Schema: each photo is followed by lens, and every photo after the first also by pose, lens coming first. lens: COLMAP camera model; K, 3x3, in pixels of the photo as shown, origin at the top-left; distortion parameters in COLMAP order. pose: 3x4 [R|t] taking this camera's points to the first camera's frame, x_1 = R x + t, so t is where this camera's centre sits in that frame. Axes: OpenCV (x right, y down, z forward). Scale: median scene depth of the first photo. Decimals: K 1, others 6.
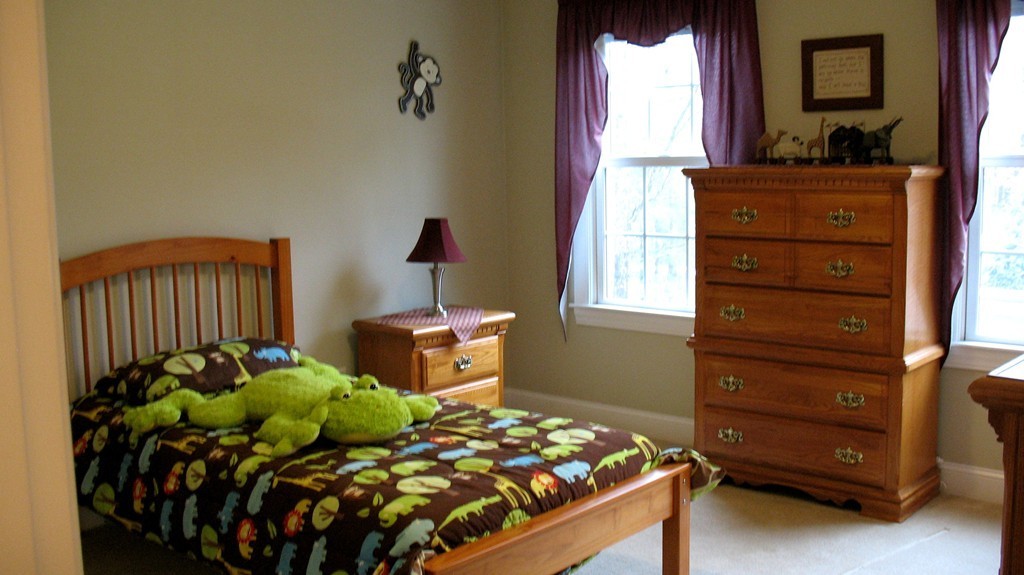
lens RADIAL K [[1046.2, 0, 511.1], [0, 1046.2, 286.3], [0, 0, 1]] dist [-0.134027, 0.000000]
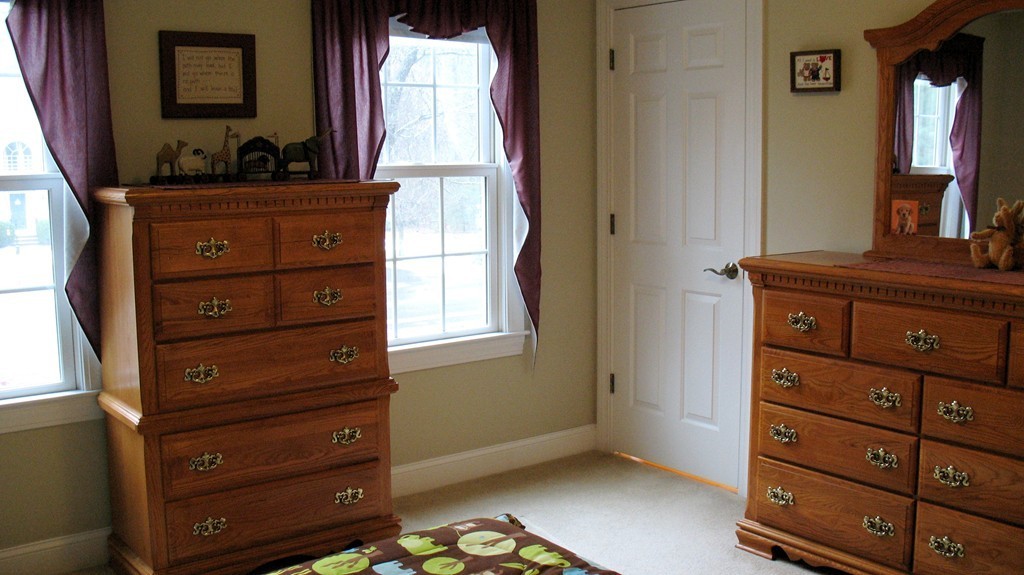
lens RADIAL K [[1046.2, 0, 511.9], [0, 1046.2, 290.5], [0, 0, 1]] dist [-0.134027, 0.000000]
pose [[0.193991, -0.115140, 0.974223, -0.491549], [0.121686, 0.988243, 0.092567, -0.079809], [-0.973427, 0.100592, 0.205721, 0.604820]]
